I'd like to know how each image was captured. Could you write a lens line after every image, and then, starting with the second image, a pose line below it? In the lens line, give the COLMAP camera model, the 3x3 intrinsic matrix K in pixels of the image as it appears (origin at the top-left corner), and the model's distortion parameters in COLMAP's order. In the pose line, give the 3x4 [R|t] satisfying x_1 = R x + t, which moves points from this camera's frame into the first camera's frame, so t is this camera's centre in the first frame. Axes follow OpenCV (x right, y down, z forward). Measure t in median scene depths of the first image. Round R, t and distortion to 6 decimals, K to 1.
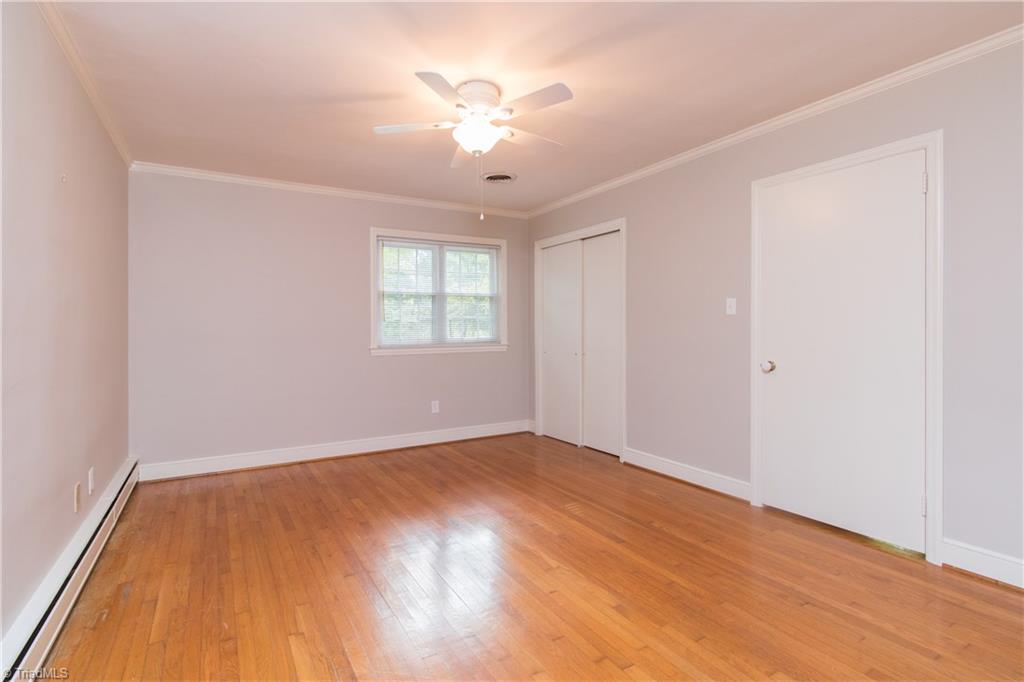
lens RADIAL K [[494.7, 0, 516.3], [0, 494.7, 327.7], [0, 0, 1]] dist [0.012416, 0.000675]
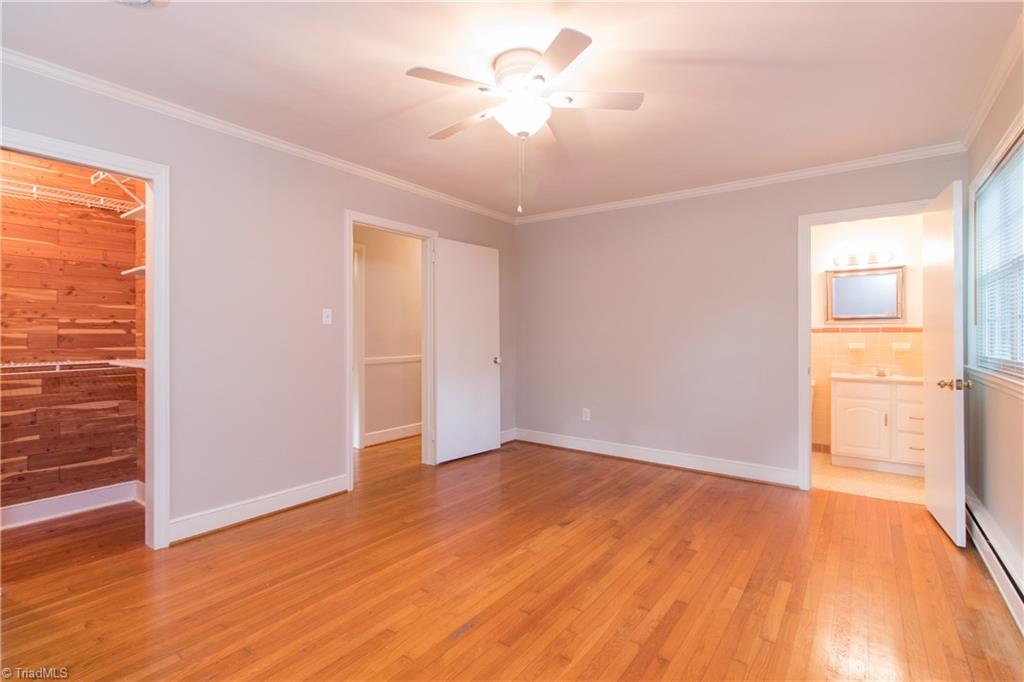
lens RADIAL K [[461.6, 0, 497.5], [0, 461.6, 334.4], [0, 0, 1]] dist [0.001167, 0.000281]
pose [[-0.341582, 0.006886, 0.939827, -0.742101], [0.003276, 0.999976, -0.006136, 0.002002], [-0.939846, 0.000983, -0.341596, 1.192953]]
